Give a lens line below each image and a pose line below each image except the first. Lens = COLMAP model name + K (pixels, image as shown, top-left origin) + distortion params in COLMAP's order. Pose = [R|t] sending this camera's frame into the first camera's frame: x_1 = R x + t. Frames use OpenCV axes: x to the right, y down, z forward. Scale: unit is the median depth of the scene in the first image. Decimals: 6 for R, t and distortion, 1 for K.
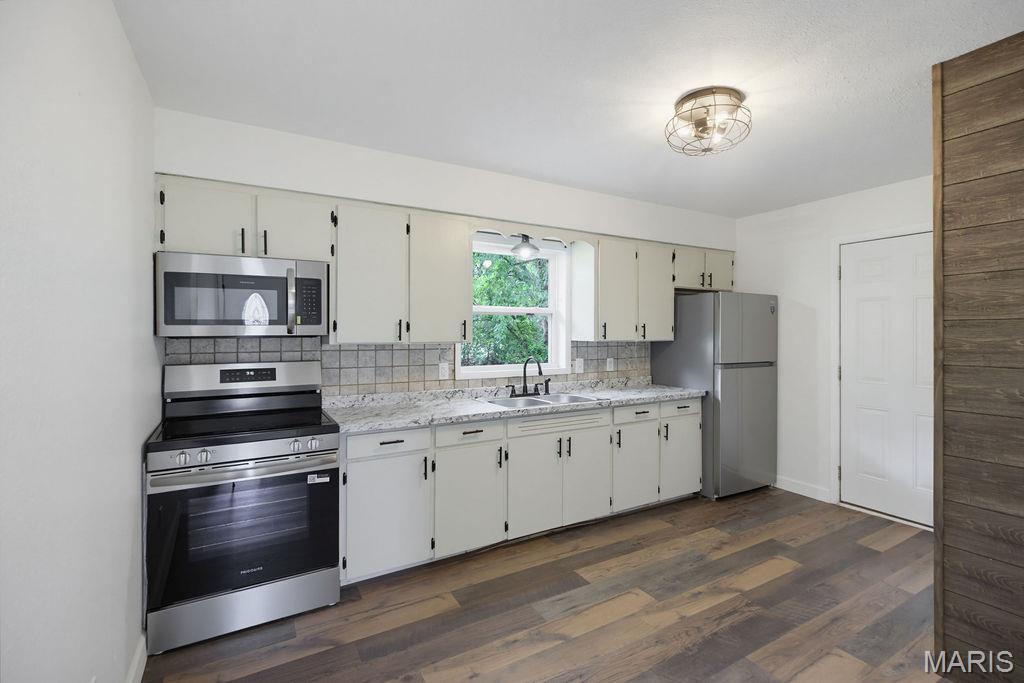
lens RADIAL K [[463.6, 0, 519.8], [0, 463.6, 333.8], [0, 0, 1]] dist [-0.002563, -0.000417]
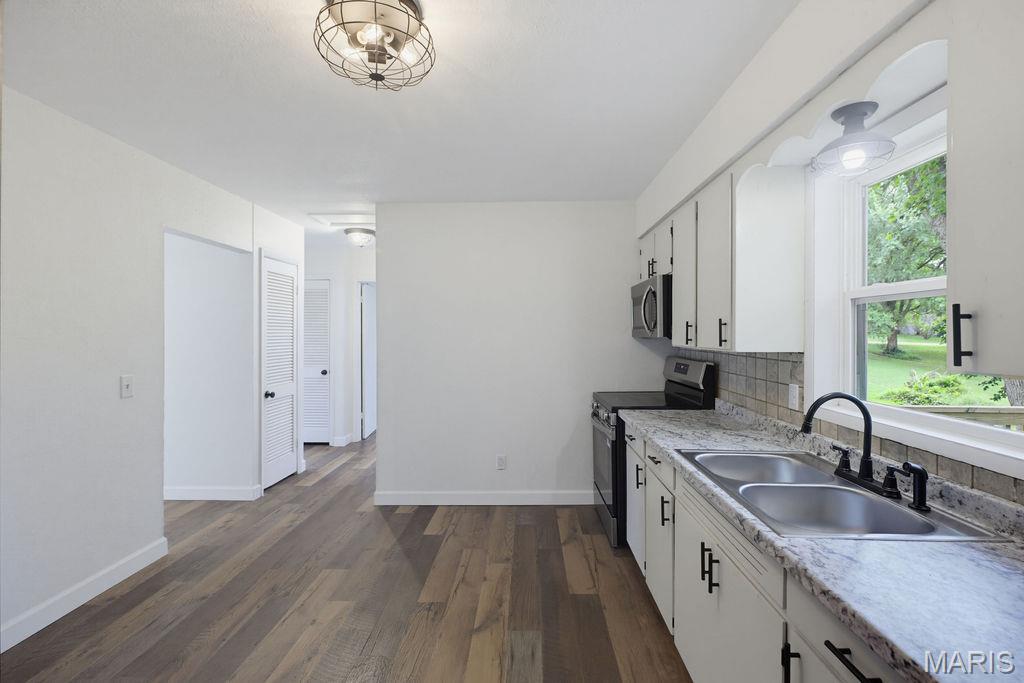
lens RADIAL K [[463.6, 0, 521.4], [0, 463.6, 337.3], [0, 0, 1]] dist [-0.002563, -0.000417]
pose [[-0.512968, 0.005477, -0.858390, 0.552808], [-0.006464, 0.999927, 0.010243, -0.005425], [0.858383, 0.010803, -0.512895, 0.954949]]
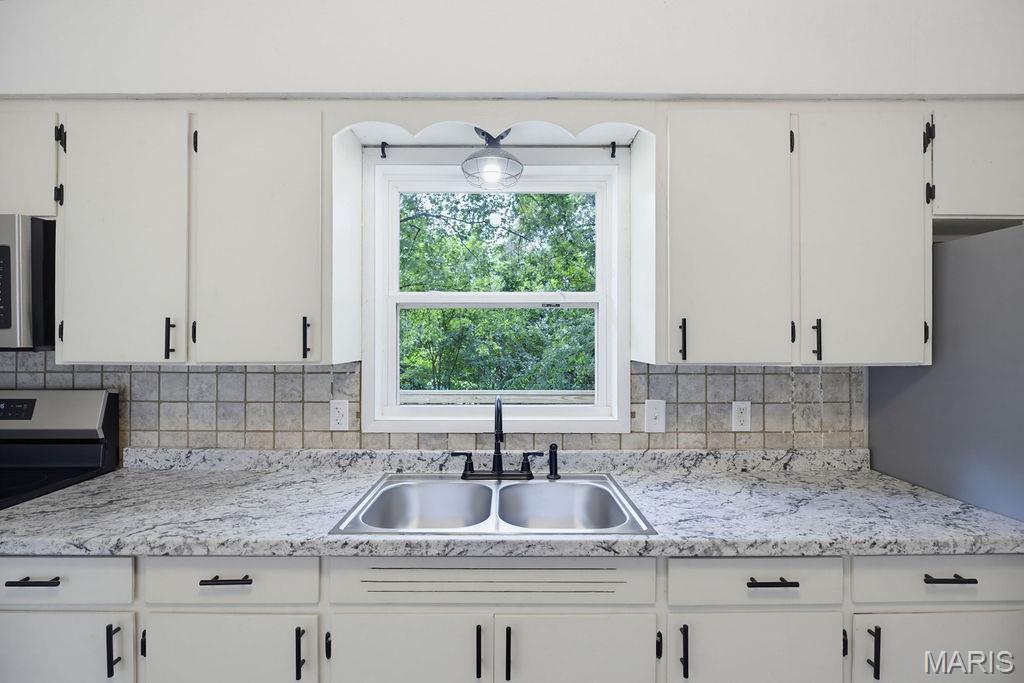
lens RADIAL K [[463.6, 0, 515.6], [0, 463.6, 337.7], [0, 0, 1]] dist [-0.002563, -0.000417]
pose [[0.868837, -0.002419, -0.495092, 0.264106], [-0.001475, 0.999971, -0.007475, -0.004309], [0.495096, 0.007225, 0.868808, 0.605748]]
